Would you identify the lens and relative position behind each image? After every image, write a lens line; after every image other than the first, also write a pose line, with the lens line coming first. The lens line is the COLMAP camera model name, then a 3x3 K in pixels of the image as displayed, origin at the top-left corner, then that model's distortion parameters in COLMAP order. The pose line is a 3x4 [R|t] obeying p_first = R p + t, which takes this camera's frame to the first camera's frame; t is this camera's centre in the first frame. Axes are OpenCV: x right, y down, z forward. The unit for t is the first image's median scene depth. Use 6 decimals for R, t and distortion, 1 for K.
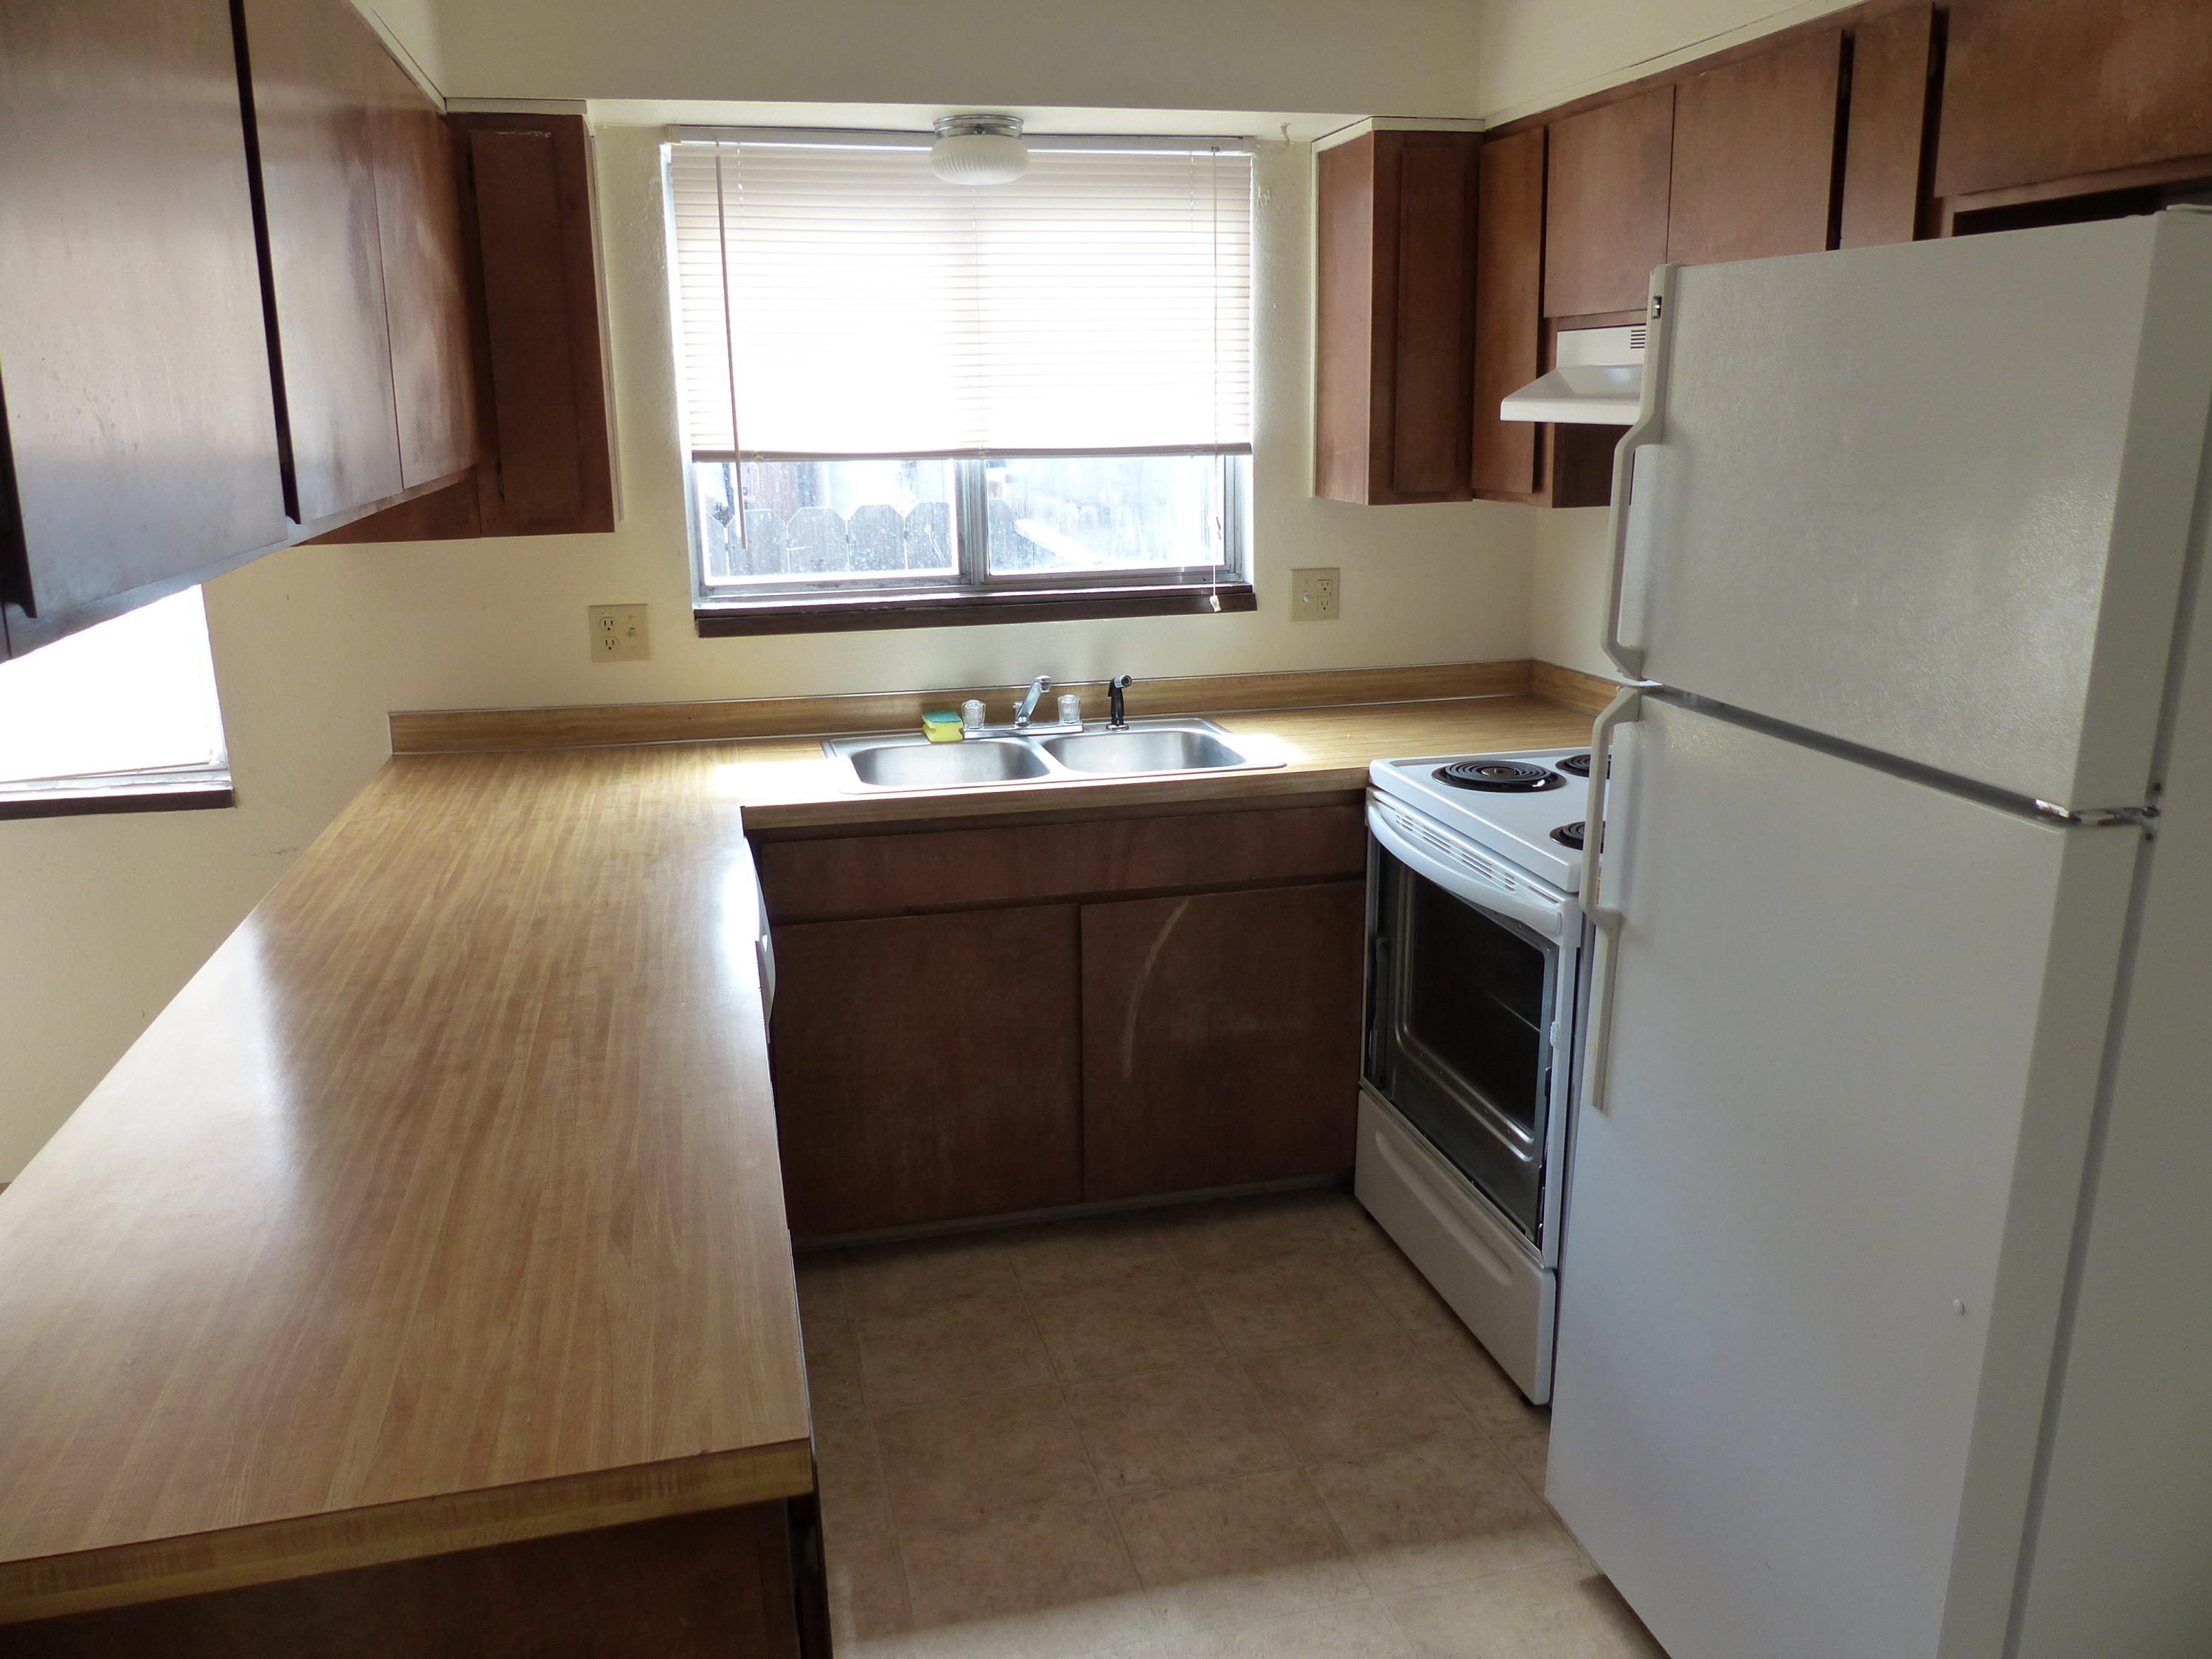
lens RADIAL K [[1657.2, 0, 1108.8], [0, 1657.2, 877.9], [0, 0, 1]] dist [-0.003079, 0.001918]
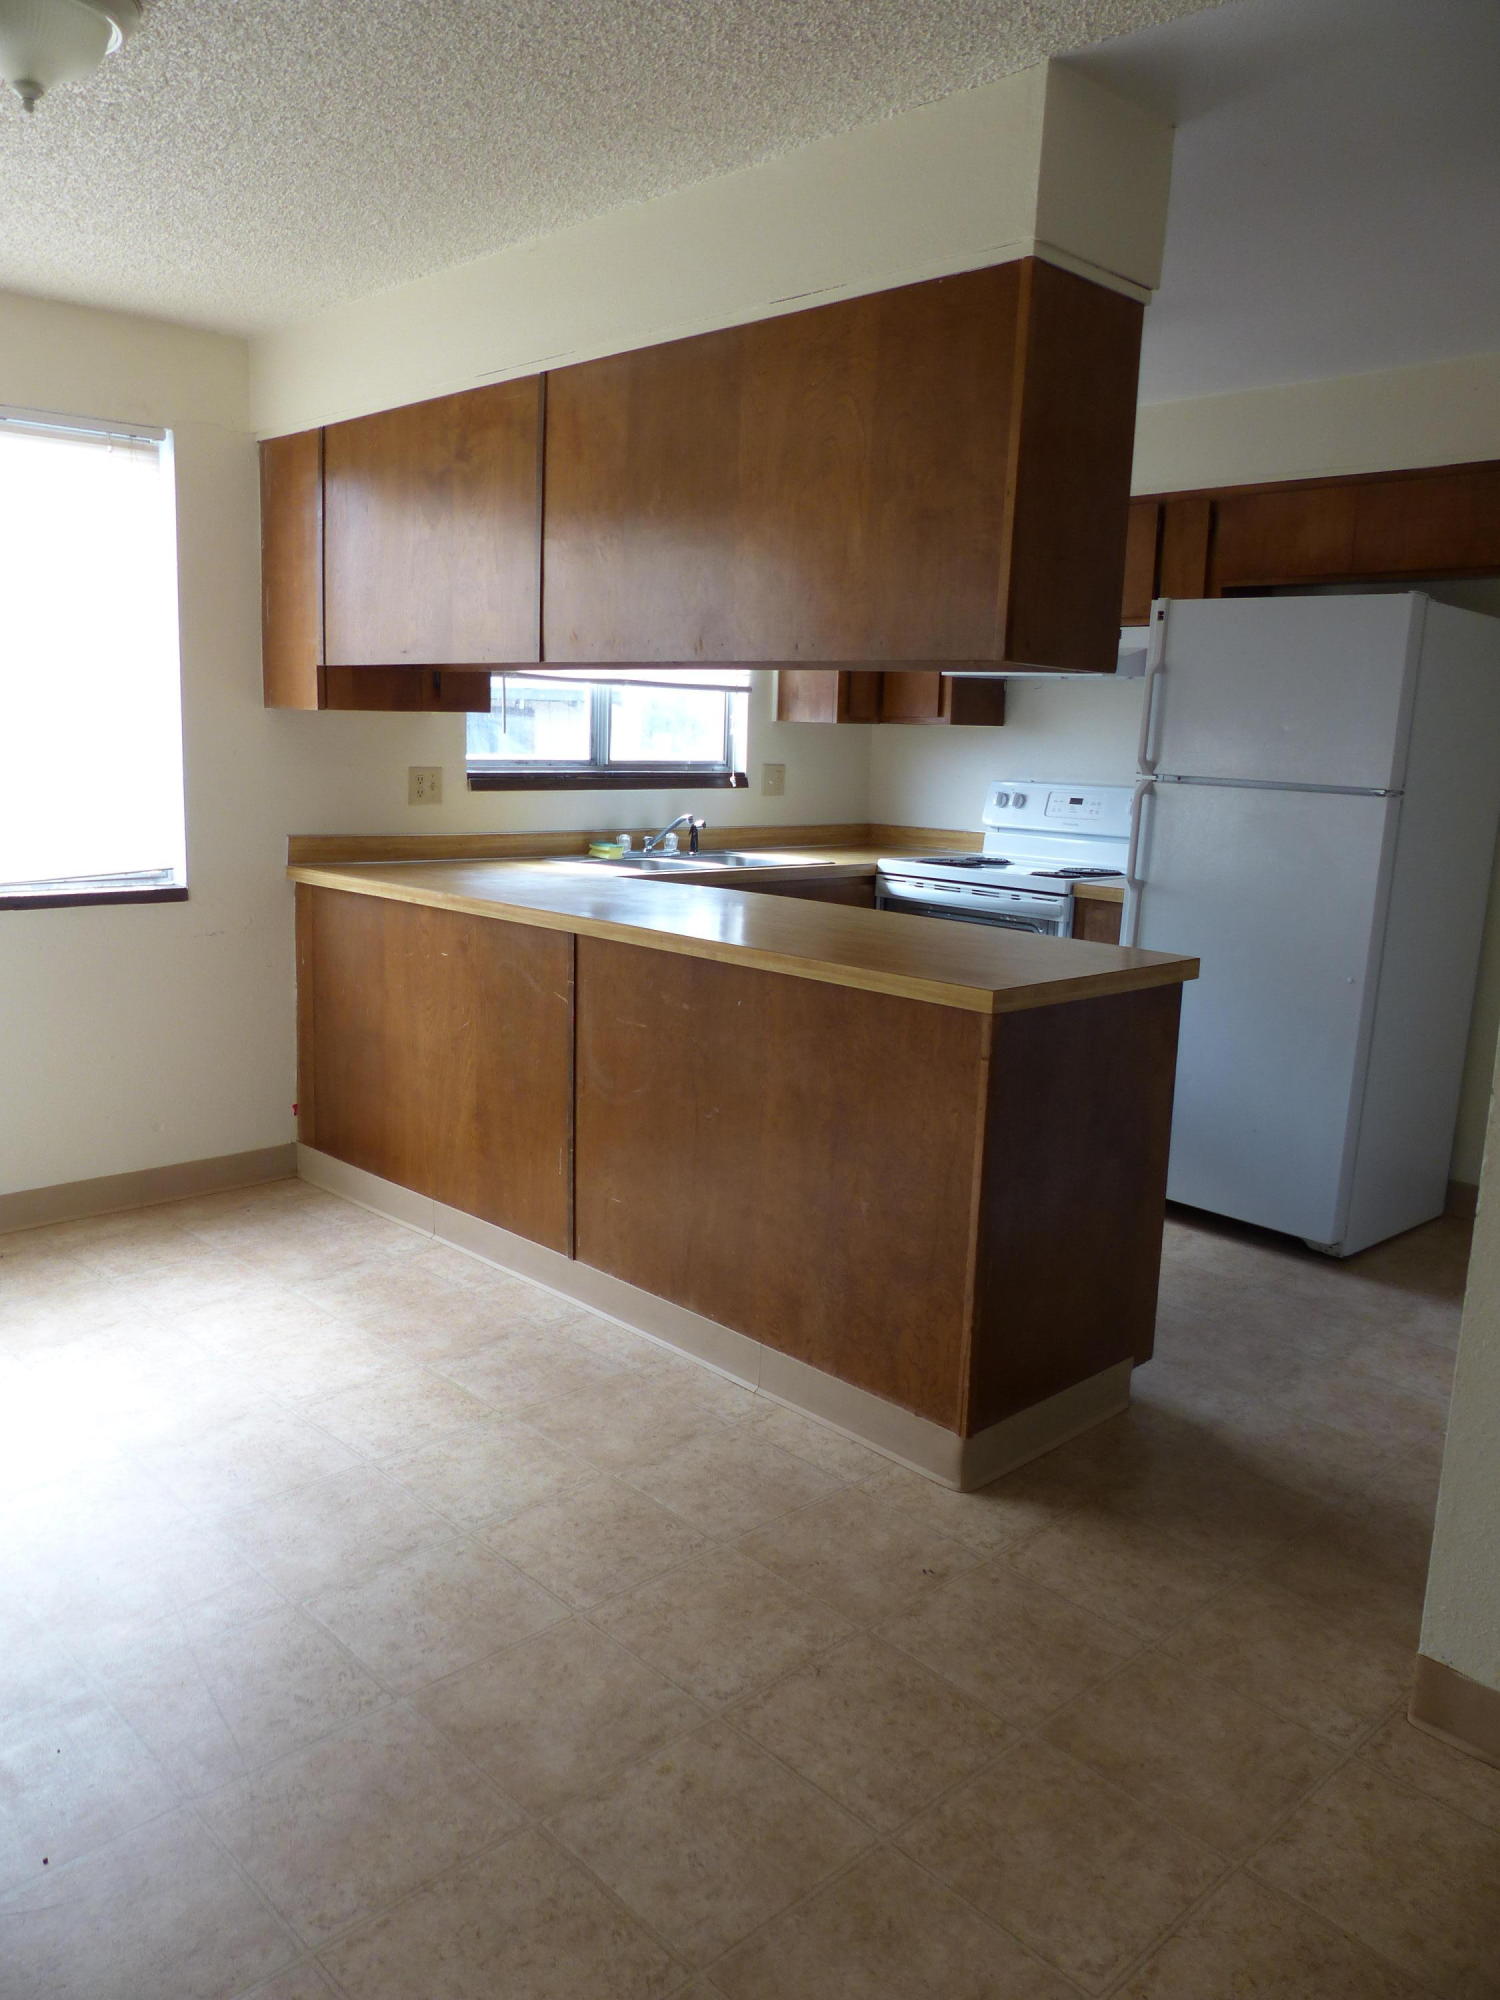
lens RADIAL K [[1528.0, 0, 721.0], [0, 1528.0, 1003.5], [0, 0, 1]] dist [-0.006113, -0.004050]
pose [[0.882425, -0.046551, 0.468145, -0.699487], [0.091191, 0.993144, -0.073135, 0.171192], [-0.461531, 0.107227, 0.880620, -0.322162]]
